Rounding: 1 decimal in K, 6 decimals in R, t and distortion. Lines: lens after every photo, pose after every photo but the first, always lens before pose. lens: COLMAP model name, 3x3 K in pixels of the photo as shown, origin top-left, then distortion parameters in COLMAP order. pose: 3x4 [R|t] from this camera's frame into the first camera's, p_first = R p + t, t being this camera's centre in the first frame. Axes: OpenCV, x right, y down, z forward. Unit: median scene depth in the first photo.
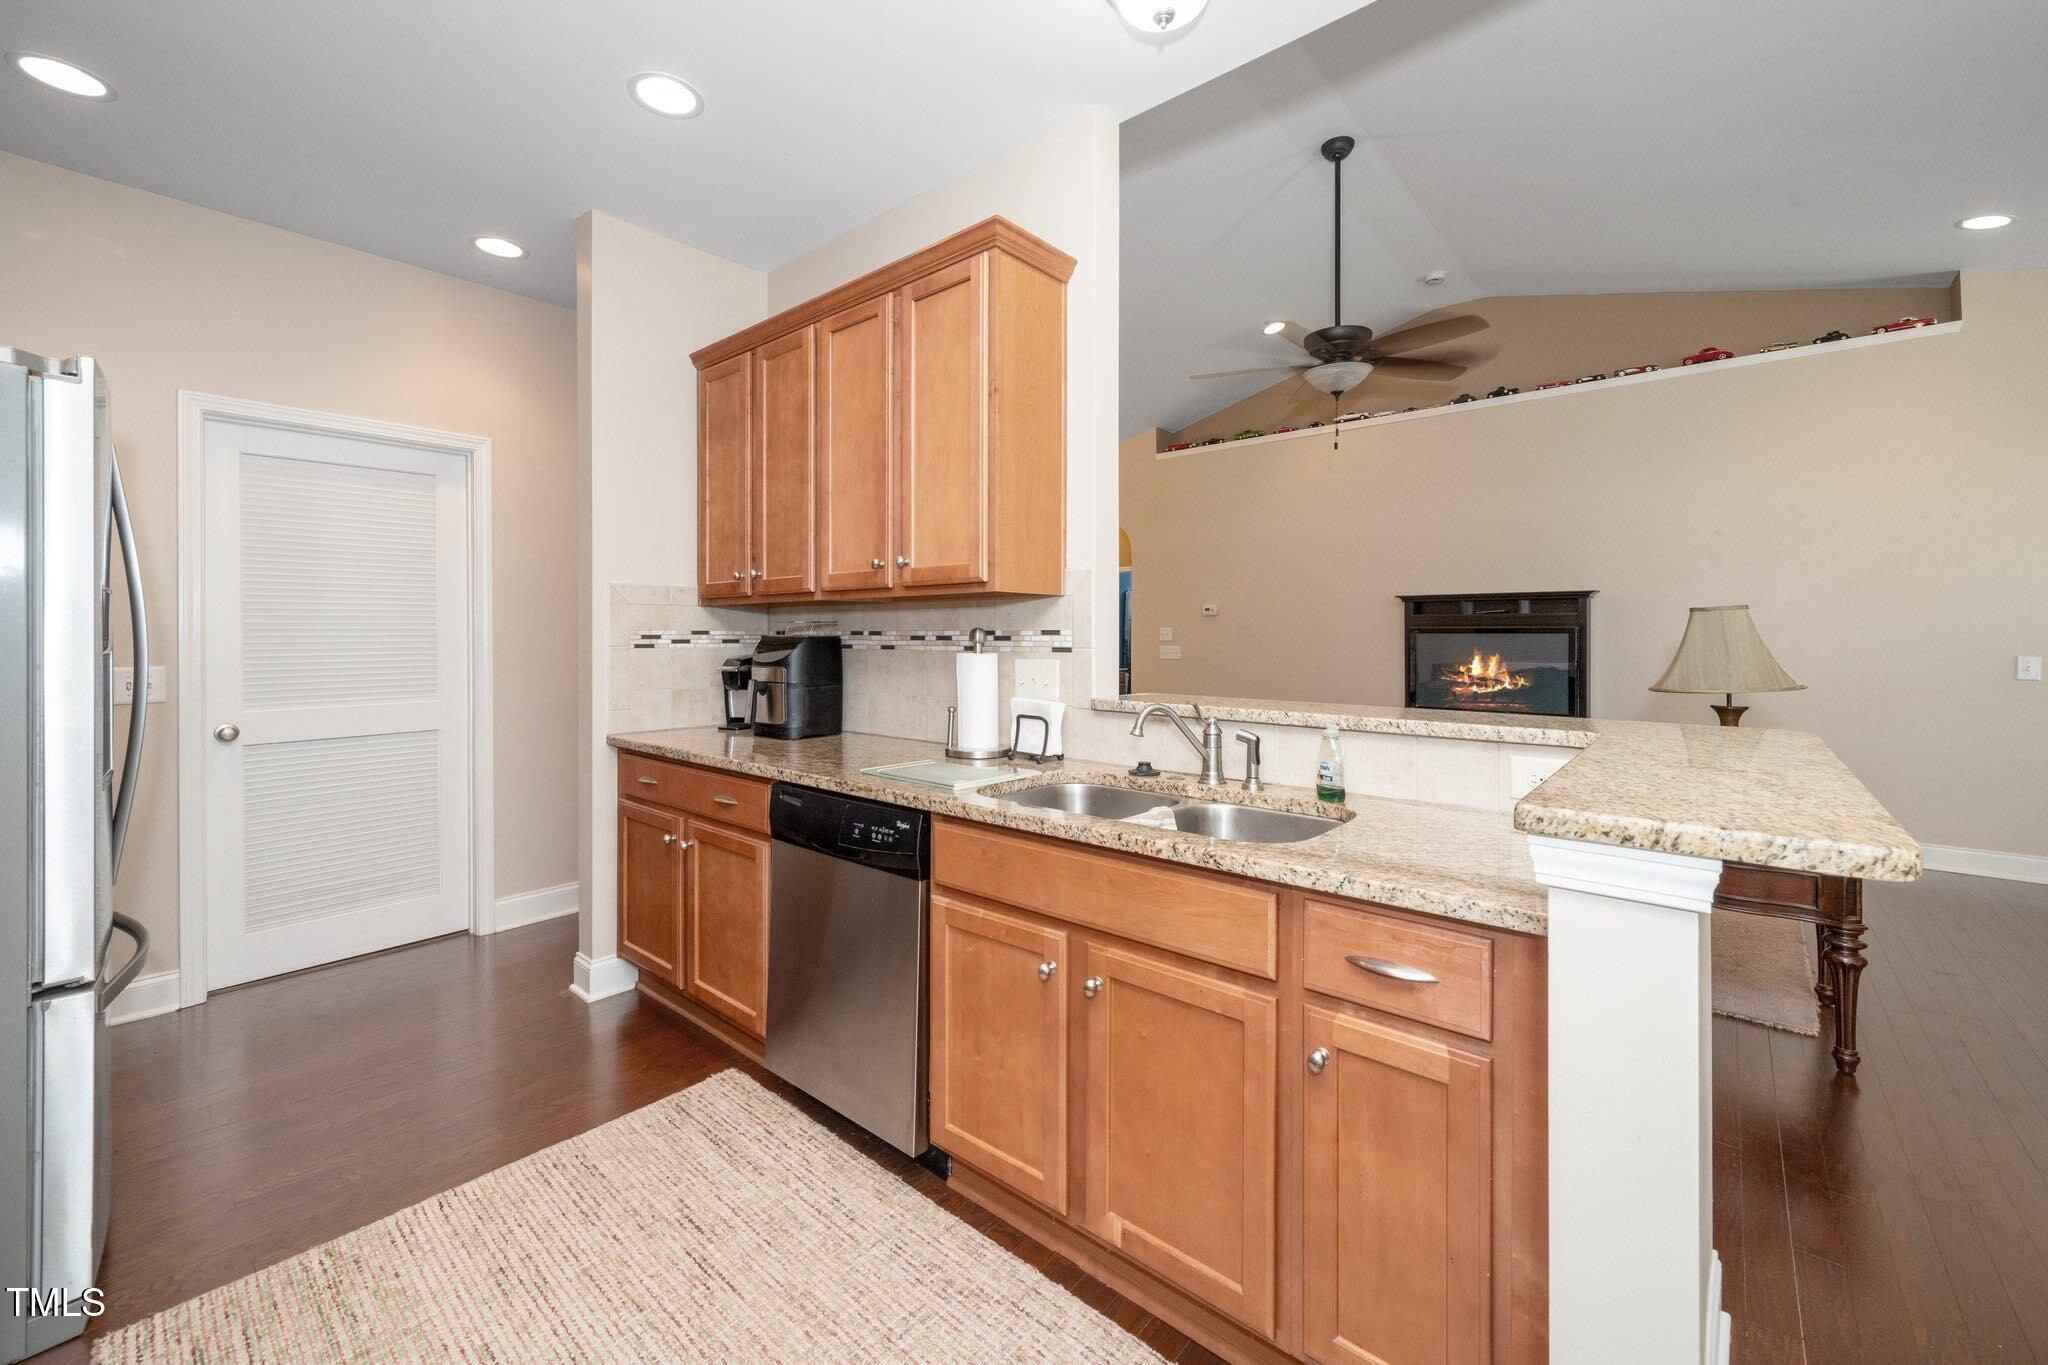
lens RADIAL K [[808.8, 0, 1020.8], [0, 808.8, 642.8], [0, 0, 1]] dist [-0.000994, 0.000208]
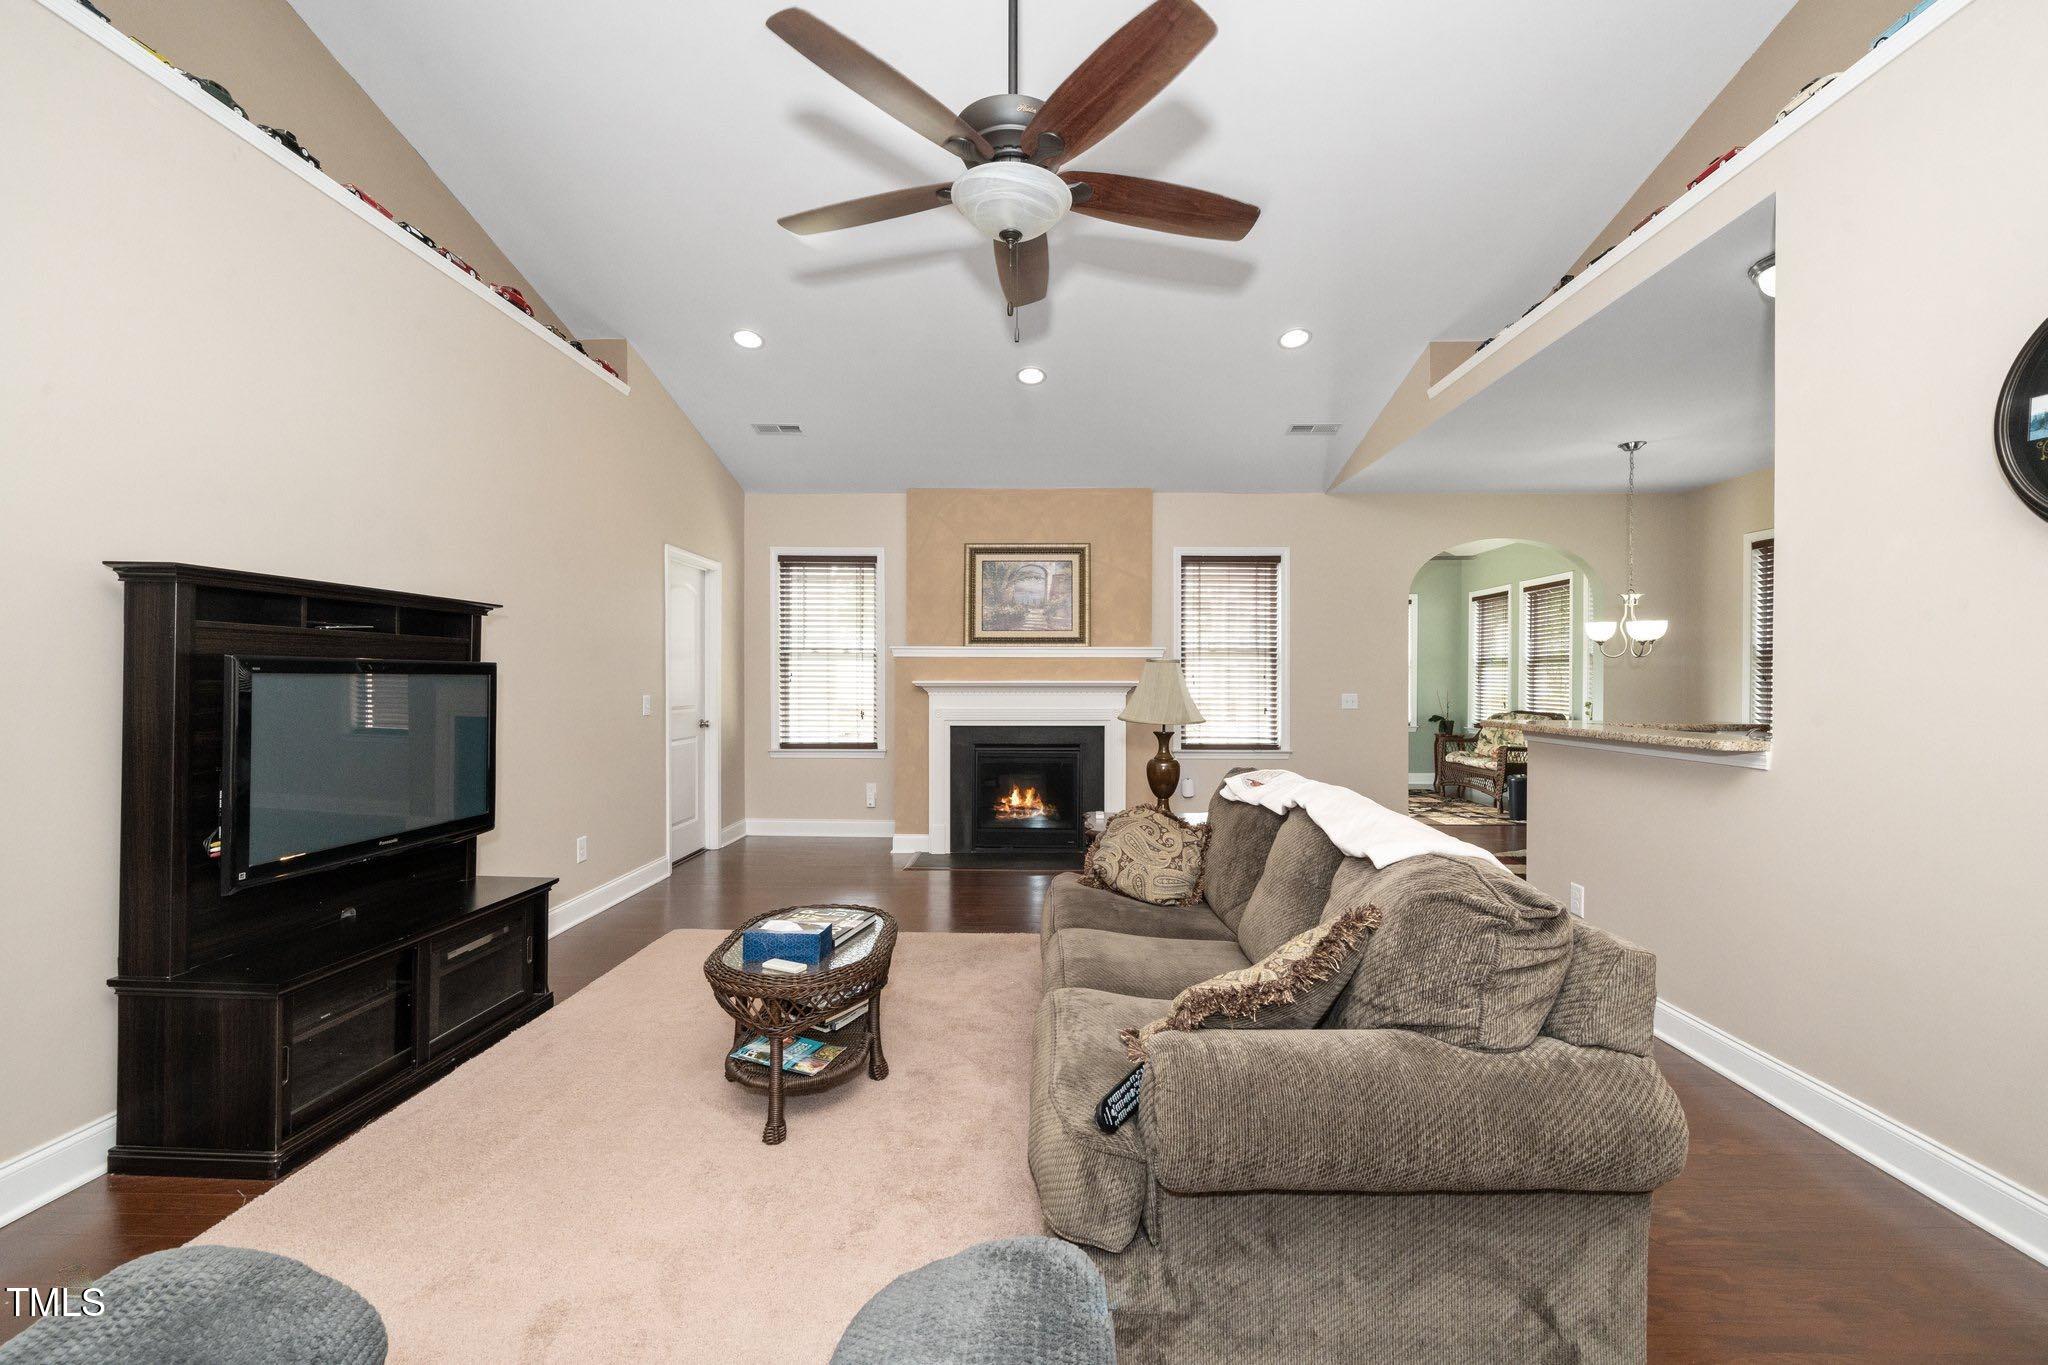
lens RADIAL K [[843.3, 0, 1037.1], [0, 843.3, 676.8], [0, 0, 1]] dist [-0.002713, -0.000316]
pose [[-0.644191, -0.002284, 0.764861, -0.126017], [0.002198, 0.999986, 0.004837, -0.034437], [-0.764862, 0.004797, -0.644177, 3.114326]]
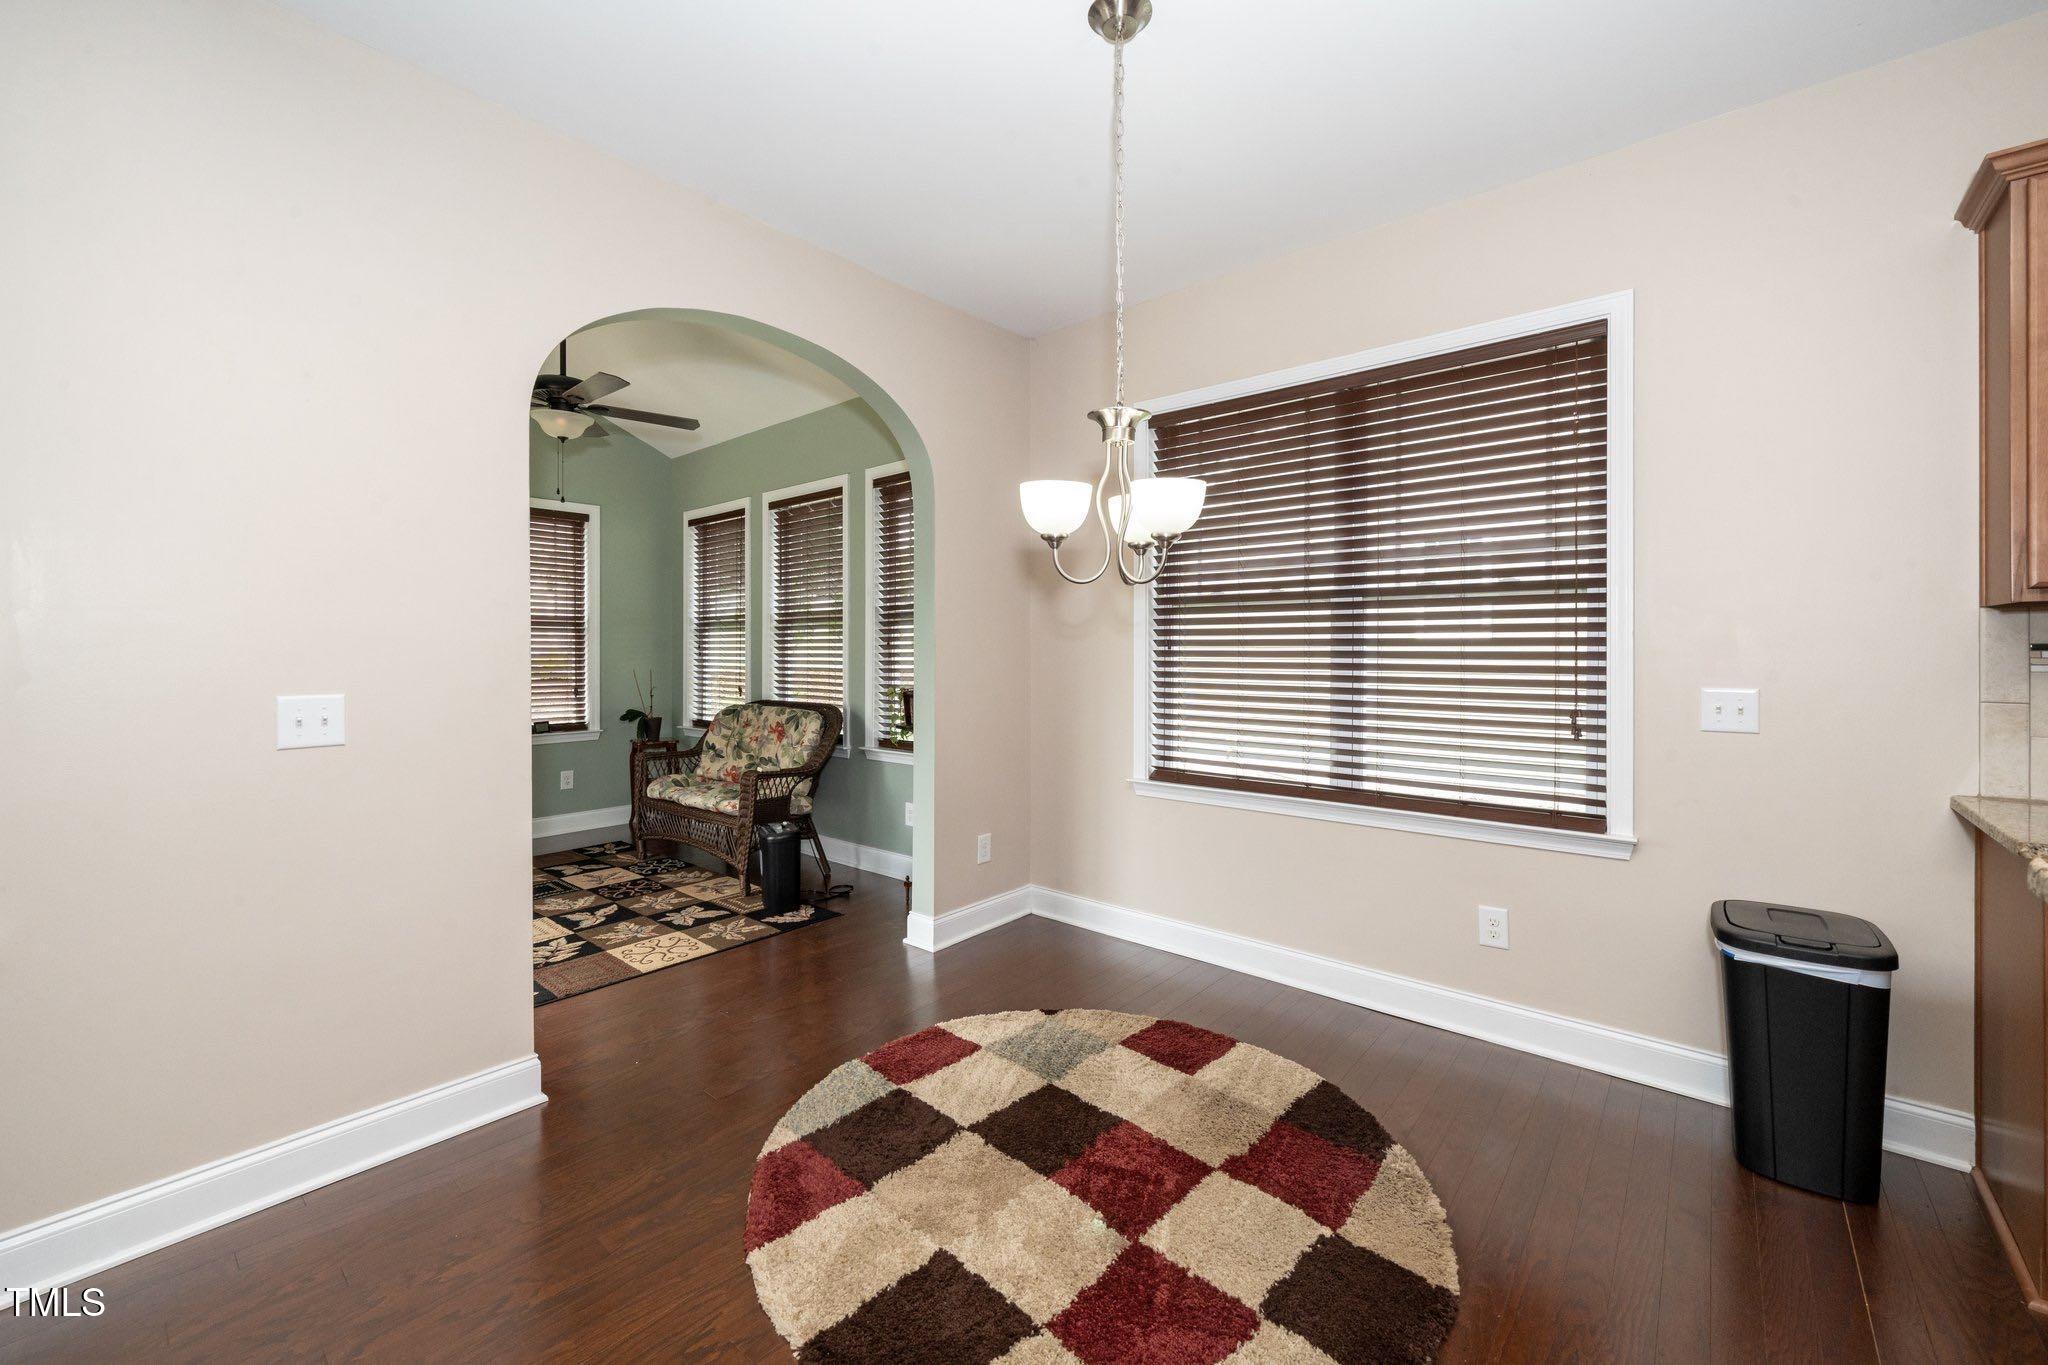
lens RADIAL K [[823.3, 0, 1022.0], [0, 823.3, 652.8], [0, 0, 1]] dist [-0.001101, 0.000196]
pose [[-0.999998, 0.000647, 0.001627, 0.888393], [0.000664, 0.999945, 0.010492, -0.007018], [-0.001620, 0.010493, -0.999944, 0.761429]]
